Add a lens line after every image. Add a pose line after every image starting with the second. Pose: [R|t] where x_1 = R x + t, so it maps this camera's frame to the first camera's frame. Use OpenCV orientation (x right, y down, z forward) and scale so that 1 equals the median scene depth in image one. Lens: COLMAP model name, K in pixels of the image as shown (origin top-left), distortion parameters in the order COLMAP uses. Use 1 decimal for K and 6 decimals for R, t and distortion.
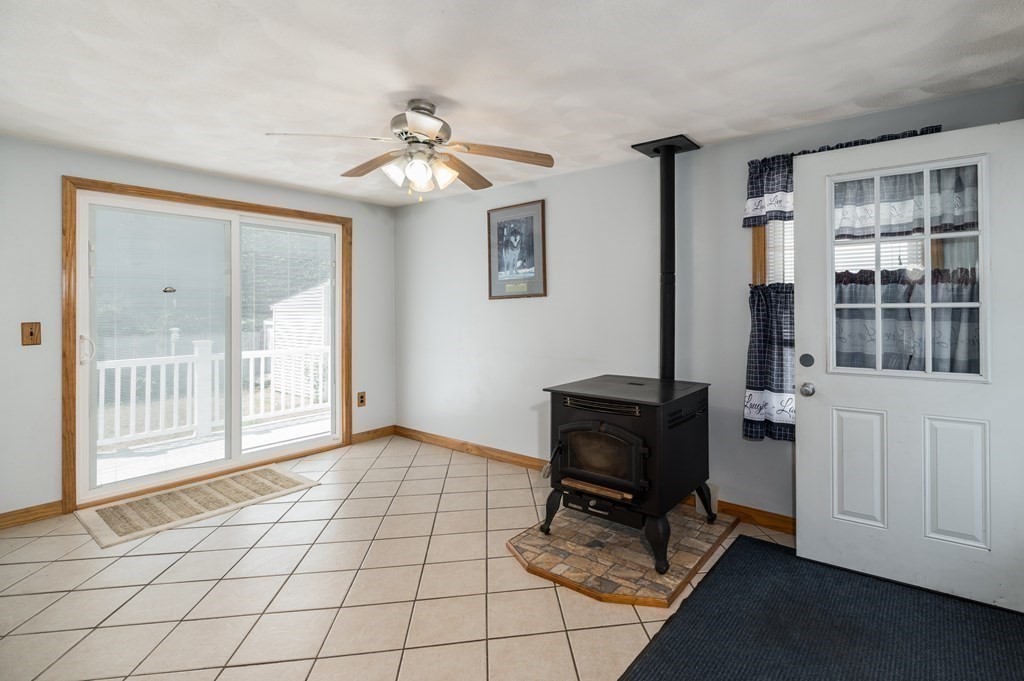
lens RADIAL K [[492.8, 0, 550.0], [0, 492.8, 305.5], [0, 0, 1]] dist [0.030535, 0.000372]
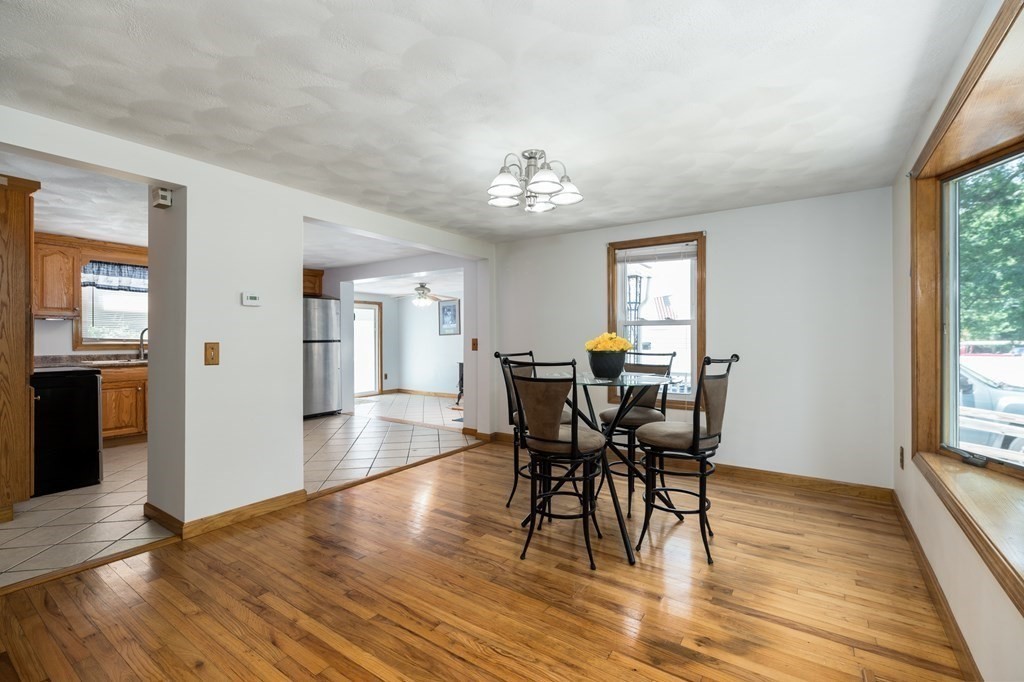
lens RADIAL K [[445.4, 0, 507.1], [0, 445.4, 339.6], [0, 0, 1]] dist [-0.002361, -0.000581]
pose [[0.998865, -0.000945, 0.047631, 0.127117], [0.000653, 0.999981, 0.006133, -0.005473], [-0.047636, -0.006095, 0.998846, -1.417089]]
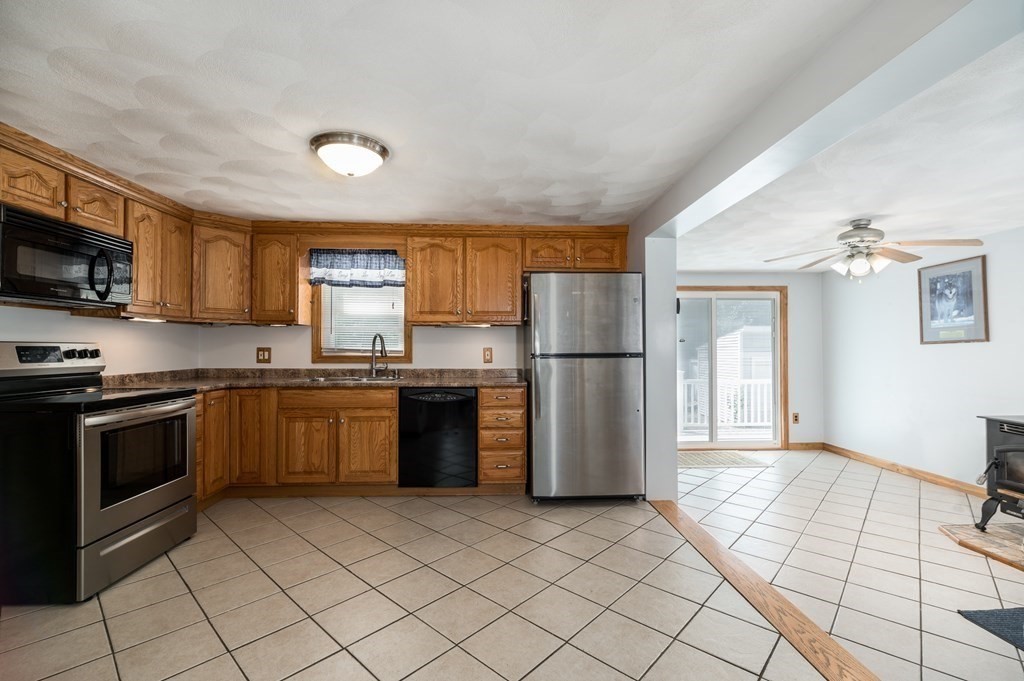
lens RADIAL K [[445.4, 0, 515.3], [0, 445.4, 341.9], [0, 0, 1]] dist [-0.002361, -0.000581]
pose [[0.647684, -0.009561, -0.761849, 0.060028], [-0.000751, 0.999913, -0.013187, -0.003840], [0.761909, 0.009113, 0.647620, -0.437571]]
